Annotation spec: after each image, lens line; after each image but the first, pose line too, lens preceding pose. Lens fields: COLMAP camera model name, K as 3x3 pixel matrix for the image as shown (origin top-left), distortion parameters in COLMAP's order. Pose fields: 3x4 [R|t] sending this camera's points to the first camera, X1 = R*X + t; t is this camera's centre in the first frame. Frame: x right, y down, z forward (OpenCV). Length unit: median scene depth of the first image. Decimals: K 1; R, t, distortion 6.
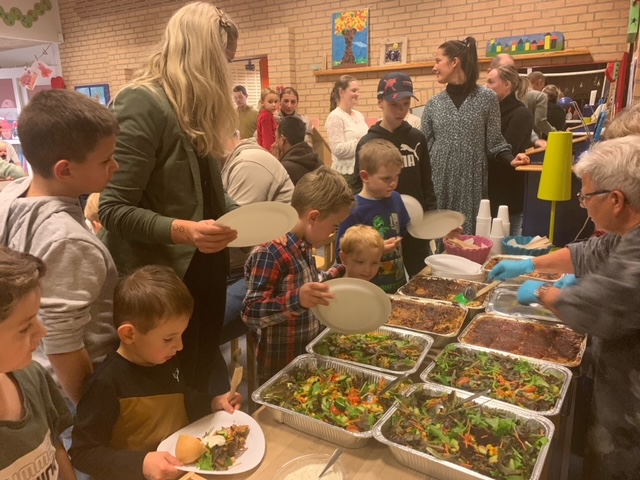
lens RADIAL K [[504.8, 0, 320.0], [0, 504.8, 240.0], [0, 0, 1]] dist [0.004524, 0.012338]
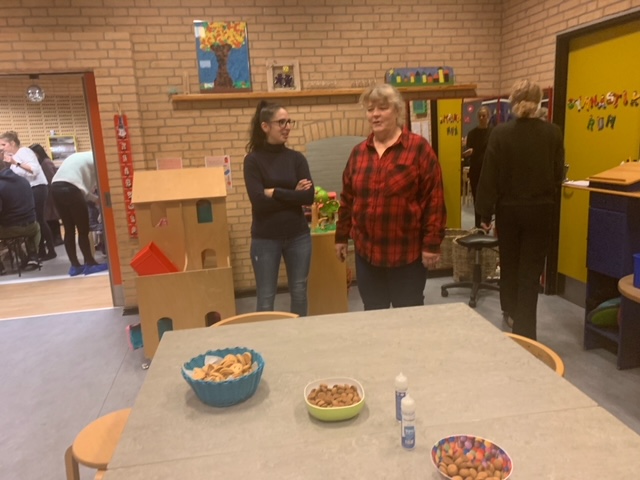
lens RADIAL K [[504.8, 0, 320.0], [0, 504.8, 240.0], [0, 0, 1]] dist [0.004524, 0.012338]
pose [[0.760062, -0.139462, 0.634710, -0.343589], [0.184355, 0.982848, -0.004807, -0.082617], [-0.623153, 0.120666, 0.772736, 0.319016]]
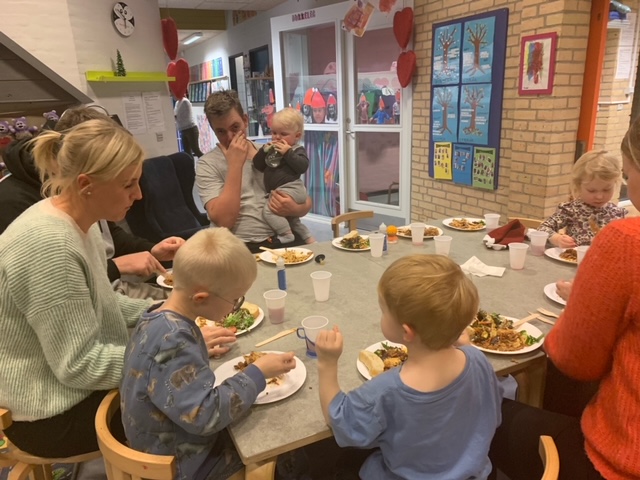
lens RADIAL K [[504.8, 0, 320.0], [0, 504.8, 240.0], [0, 0, 1]] dist [0.004524, 0.012338]
pose [[0.831017, 0.149527, -0.535773, -0.375066], [-0.114851, 0.988561, 0.097753, -0.169384], [0.544262, -0.019700, 0.838684, 0.690987]]
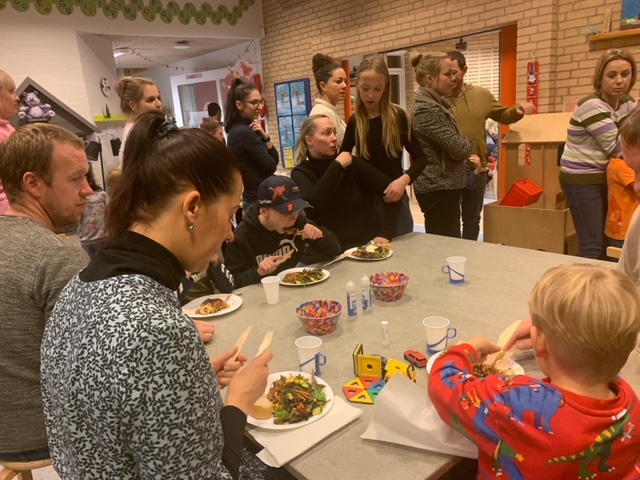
lens RADIAL K [[497.7, 0, 314.9], [0, 497.7, 243.9], [0, 0, 1]] dist [0.007535, -0.001925]
pose [[0.947717, 0.031347, -0.317567, -0.147383], [-0.021484, 0.999173, 0.034514, -0.050600], [0.318387, -0.025887, 0.947607, 0.182287]]
